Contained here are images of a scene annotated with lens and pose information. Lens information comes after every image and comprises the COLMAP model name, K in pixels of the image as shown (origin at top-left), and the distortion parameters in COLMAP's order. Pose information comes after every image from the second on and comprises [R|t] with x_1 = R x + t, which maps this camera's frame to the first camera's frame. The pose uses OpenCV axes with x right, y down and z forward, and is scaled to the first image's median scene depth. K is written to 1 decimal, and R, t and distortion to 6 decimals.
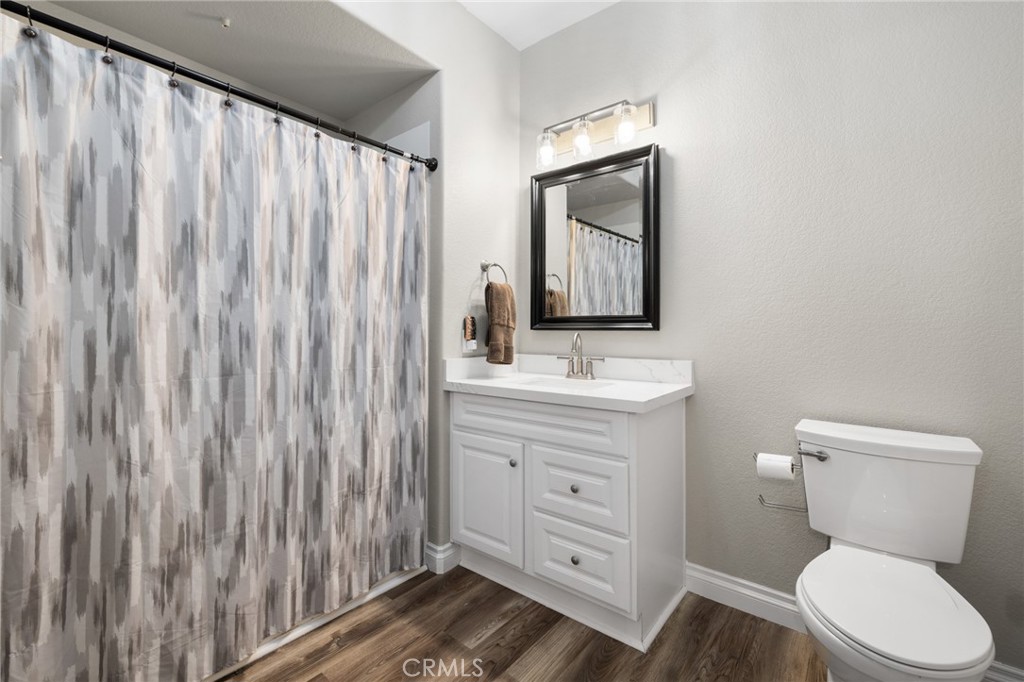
lens RADIAL K [[439.0, 0, 515.3], [0, 439.0, 335.3], [0, 0, 1]] dist [0.000360, -0.000399]
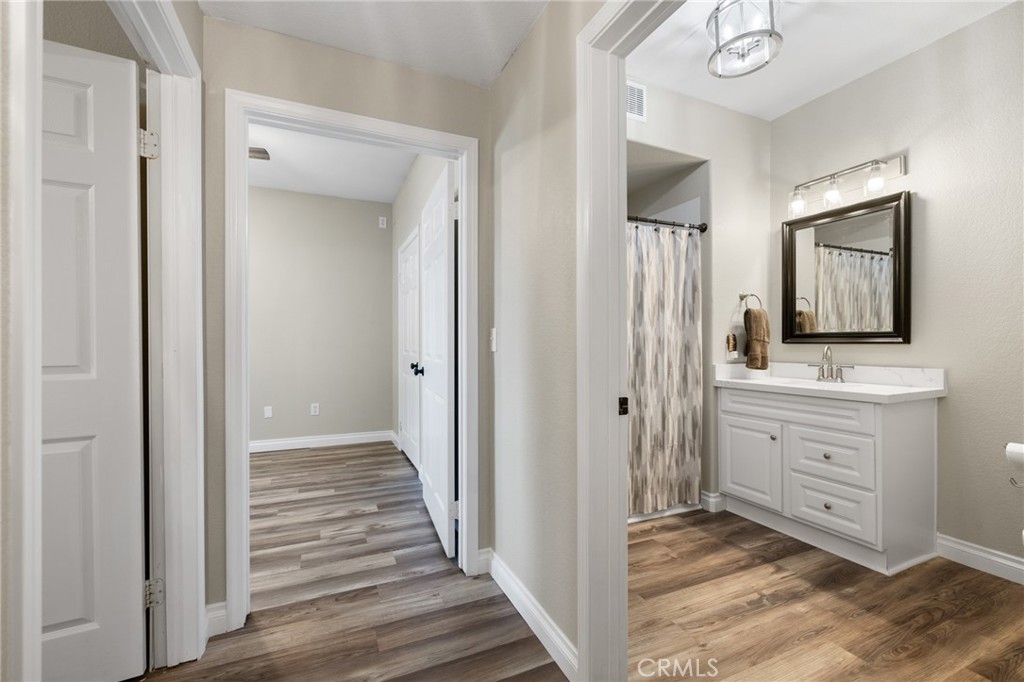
lens RADIAL K [[439.0, 0, 507.2], [0, 439.0, 348.3], [0, 0, 1]] dist [0.000360, -0.000399]
pose [[0.889277, 0.000273, -0.457369, -0.109743], [-0.000499, 1.000000, -0.000375, 0.002588], [0.457368, 0.000562, 0.889277, -0.598054]]
